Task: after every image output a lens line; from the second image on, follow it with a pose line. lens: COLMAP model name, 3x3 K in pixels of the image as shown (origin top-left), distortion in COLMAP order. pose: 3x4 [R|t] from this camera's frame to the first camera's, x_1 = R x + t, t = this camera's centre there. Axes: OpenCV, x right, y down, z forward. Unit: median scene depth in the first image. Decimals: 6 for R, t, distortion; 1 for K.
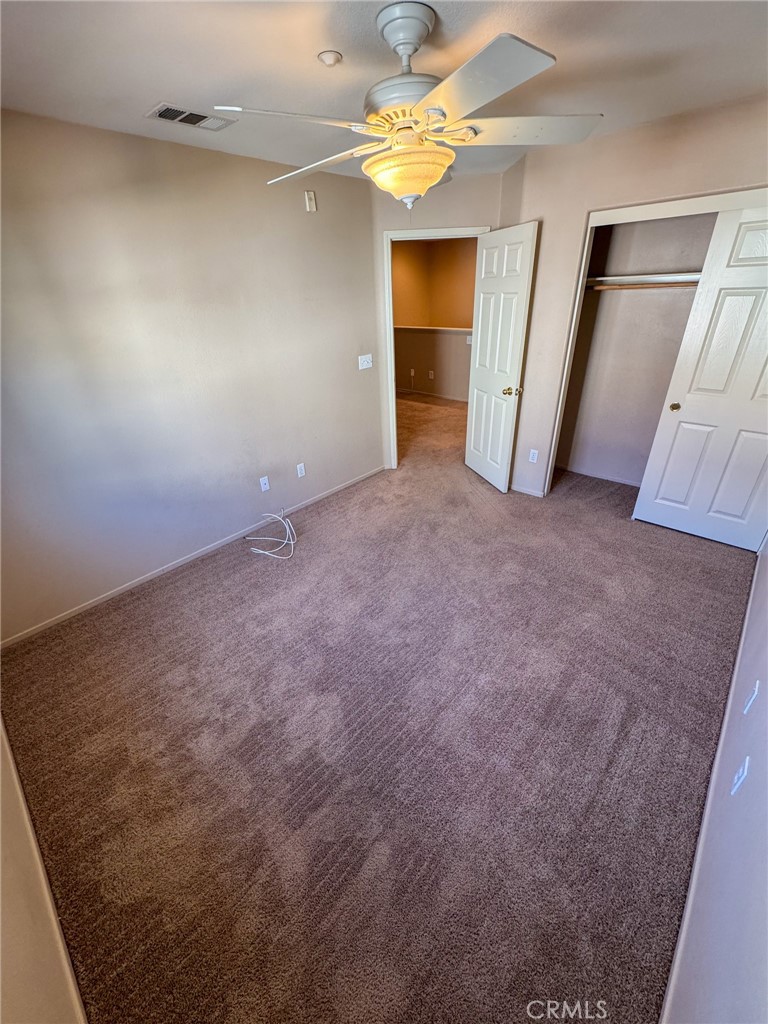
lens RADIAL K [[408.7, 0, 385.2], [0, 408.7, 511.1], [0, 0, 1]] dist [-0.001844, -0.000173]
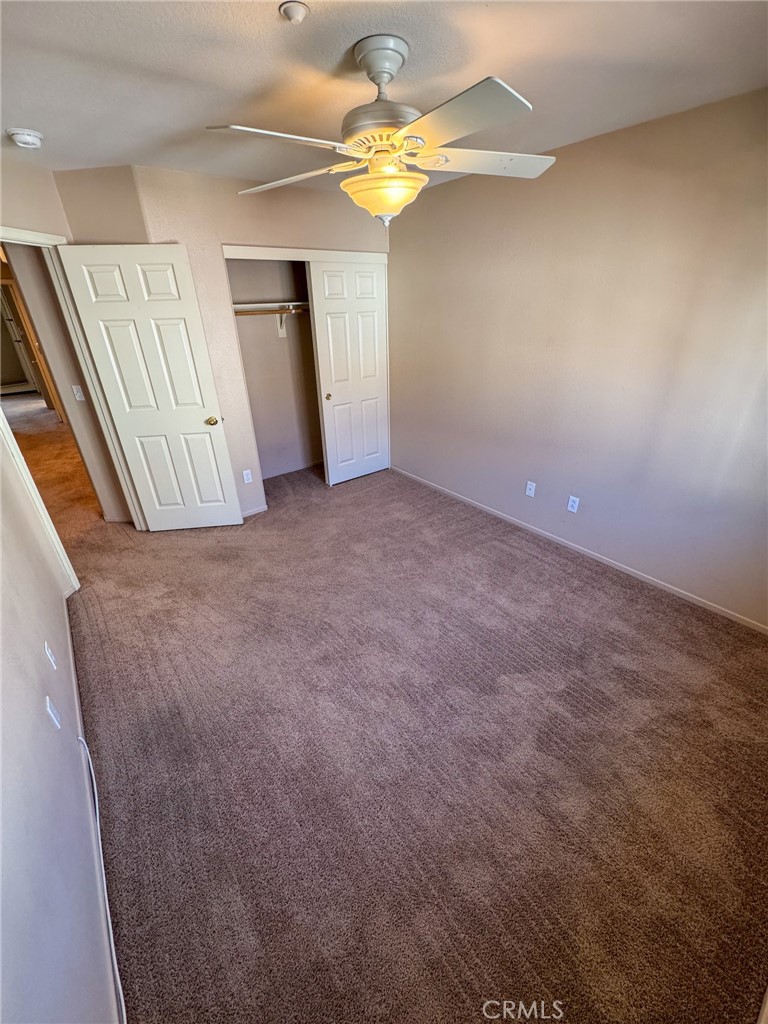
lens RADIAL K [[408.7, 0, 385.2], [0, 408.7, 511.1], [0, 0, 1]] dist [-0.001844, -0.000173]
pose [[0.165145, -0.413711, 0.895305, -0.621506], [0.487541, 0.823345, 0.290529, -0.231273], [-0.857339, 0.388518, 0.337673, 0.489517]]
